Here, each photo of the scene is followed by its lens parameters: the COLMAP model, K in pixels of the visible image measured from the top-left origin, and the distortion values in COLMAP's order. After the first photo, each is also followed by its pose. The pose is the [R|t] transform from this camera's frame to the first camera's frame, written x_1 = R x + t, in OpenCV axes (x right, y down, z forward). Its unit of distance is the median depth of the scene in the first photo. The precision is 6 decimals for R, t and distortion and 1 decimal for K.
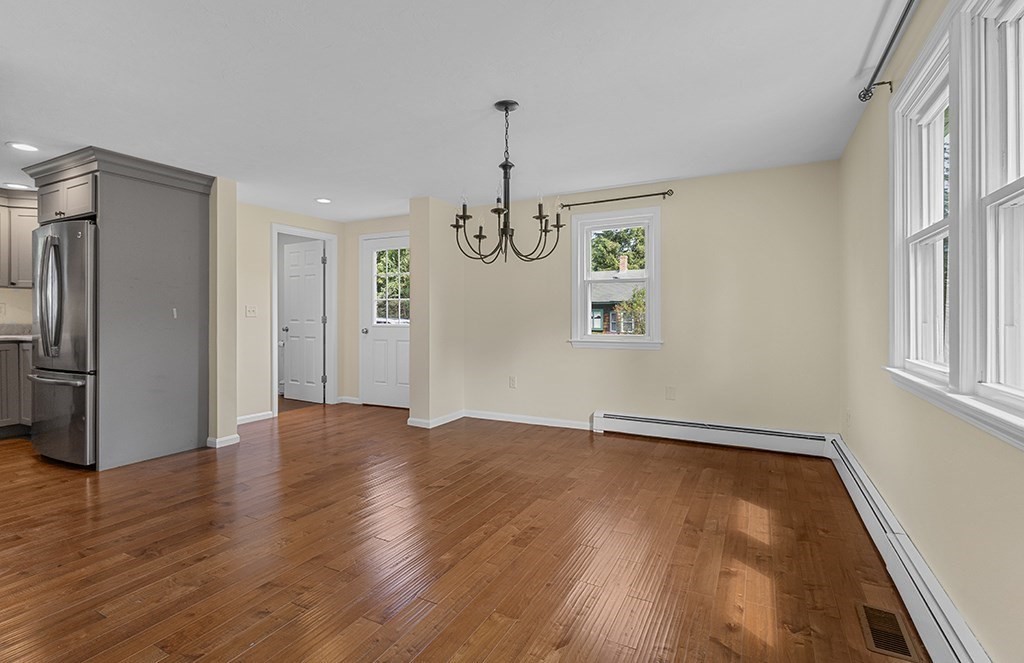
lens RADIAL K [[474.9, 0, 509.0], [0, 474.9, 313.4], [0, 0, 1]] dist [-0.000645, -0.000012]
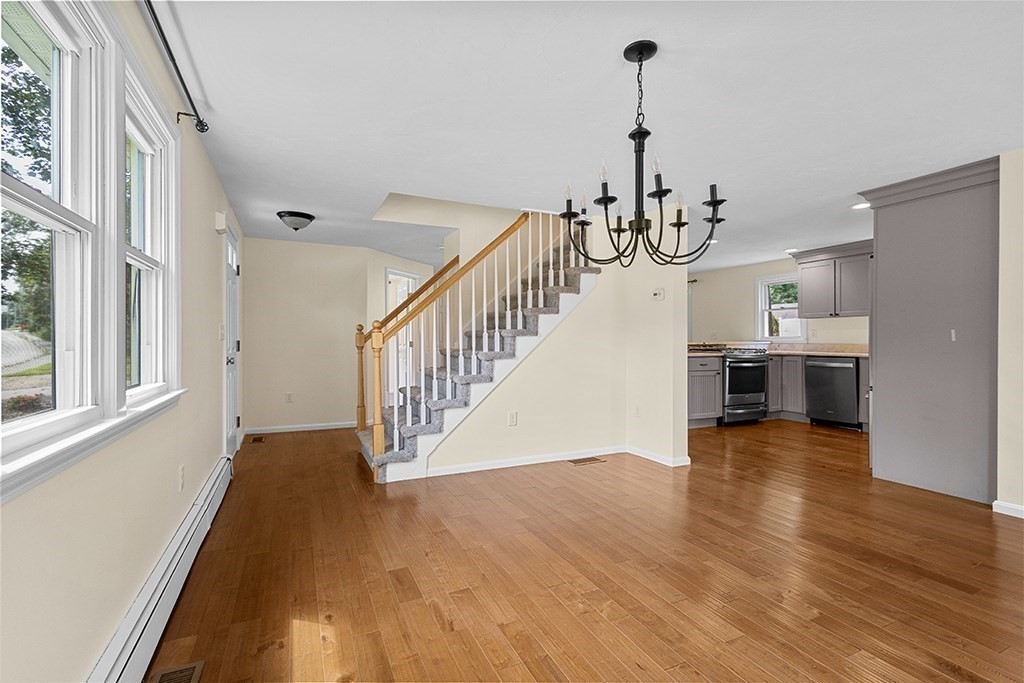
lens RADIAL K [[471.0, 0, 516.7], [0, 471.0, 340.1], [0, 0, 1]] dist [0.013974, -0.001278]
pose [[-0.593242, 0.004105, -0.805014, 0.672338], [0.002200, 0.999992, 0.003478, 0.004978], [0.805021, 0.000292, -0.593246, 1.232475]]
